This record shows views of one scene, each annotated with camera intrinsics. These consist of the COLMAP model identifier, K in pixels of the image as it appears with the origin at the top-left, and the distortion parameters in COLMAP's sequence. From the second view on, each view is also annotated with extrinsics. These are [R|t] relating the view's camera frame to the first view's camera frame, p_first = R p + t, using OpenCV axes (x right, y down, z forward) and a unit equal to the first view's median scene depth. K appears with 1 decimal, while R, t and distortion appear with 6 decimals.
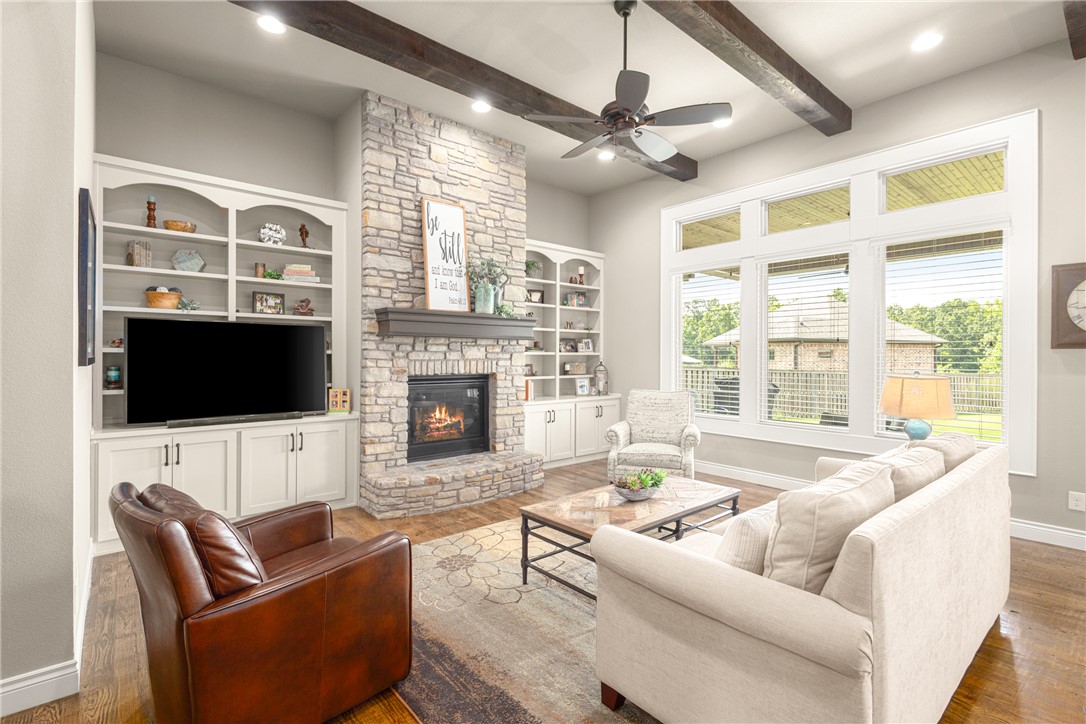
lens RADIAL K [[501.0, 0, 540.9], [0, 501.0, 356.0], [0, 0, 1]] dist [0.002672, 0.000282]
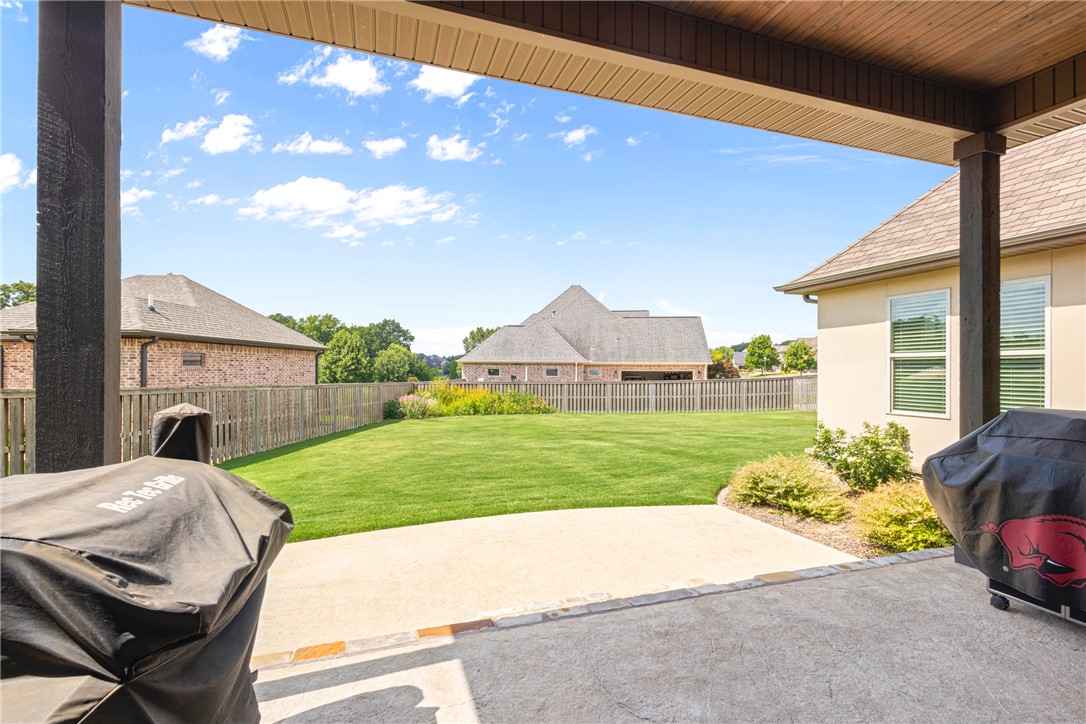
lens RADIAL K [[493.4, 0, 543.7], [0, 493.4, 360.3], [0, 0, 1]] dist [0.001347, -0.000353]
pose [[0.369272, 0.011400, 0.929251, 0.145375], [-0.002369, 0.999933, -0.011326, 0.002360], [-0.929318, 0.001981, 0.369274, 0.347112]]
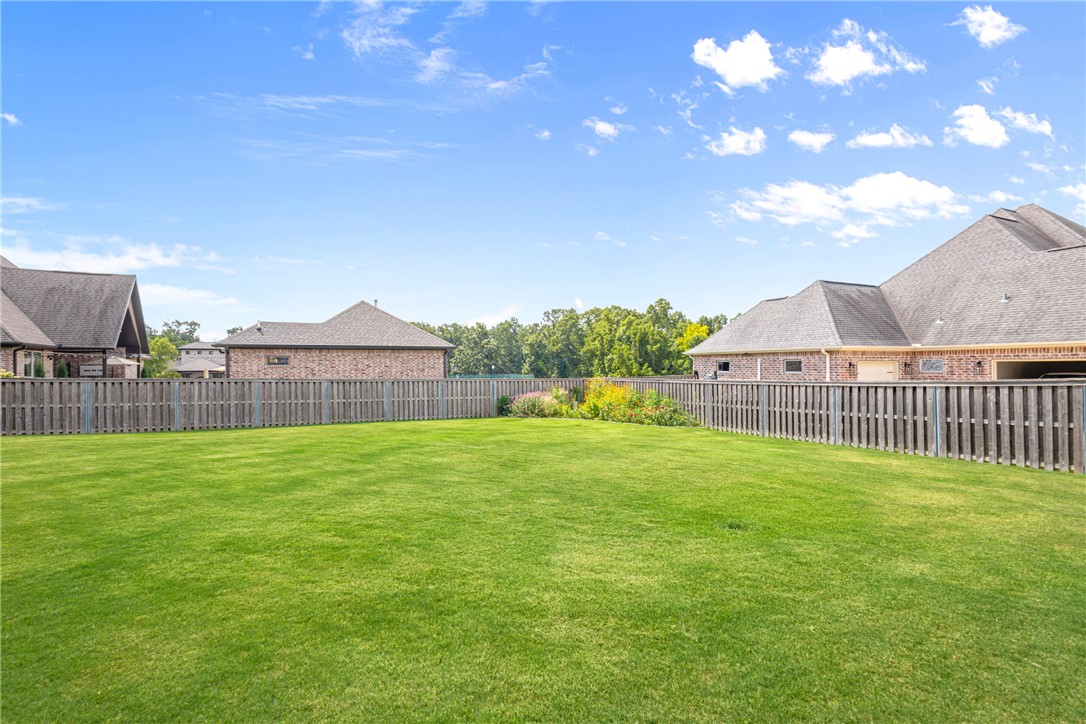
lens RADIAL K [[493.4, 0, 543.7], [0, 493.4, 360.3], [0, 0, 1]] dist [0.001347, -0.000353]
pose [[0.989956, -0.014917, 0.140589, 0.951388], [0.016569, 0.999807, -0.010587, 0.013553], [-0.140403, 0.012810, 0.990012, -0.014513]]
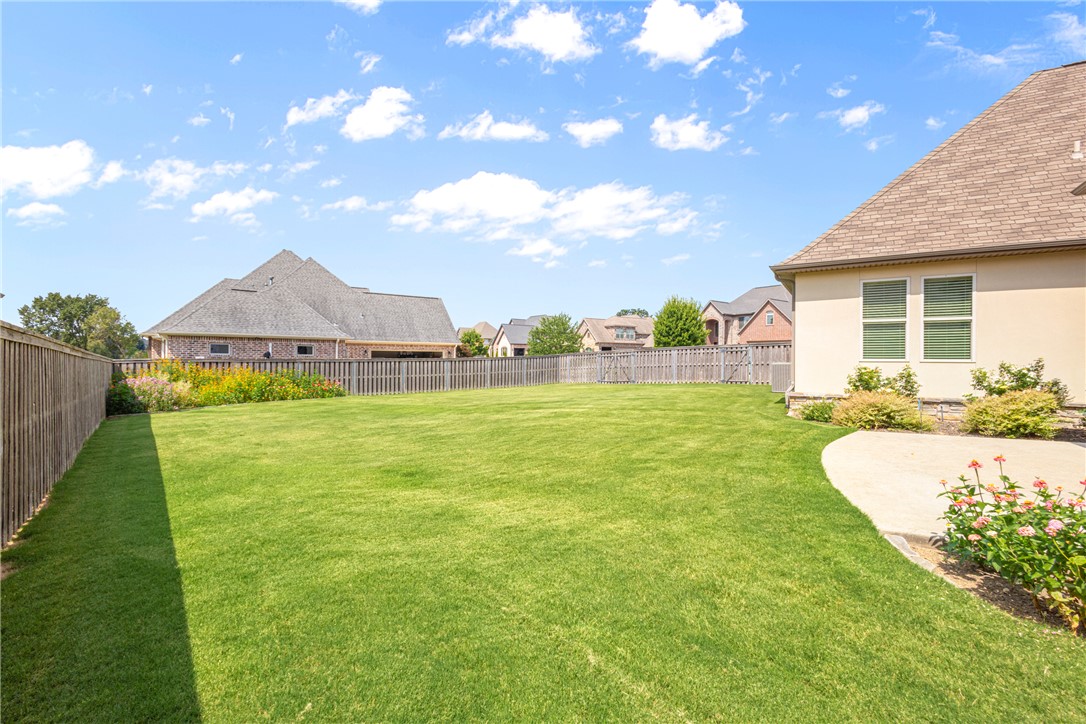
lens RADIAL K [[493.4, 0, 543.7], [0, 493.4, 360.3], [0, 0, 1]] dist [0.001347, -0.000353]
pose [[-0.316960, -0.010703, 0.948378, 0.185147], [-0.009404, 0.999923, 0.008141, 0.032672], [-0.948392, -0.006338, -0.317036, 0.711653]]
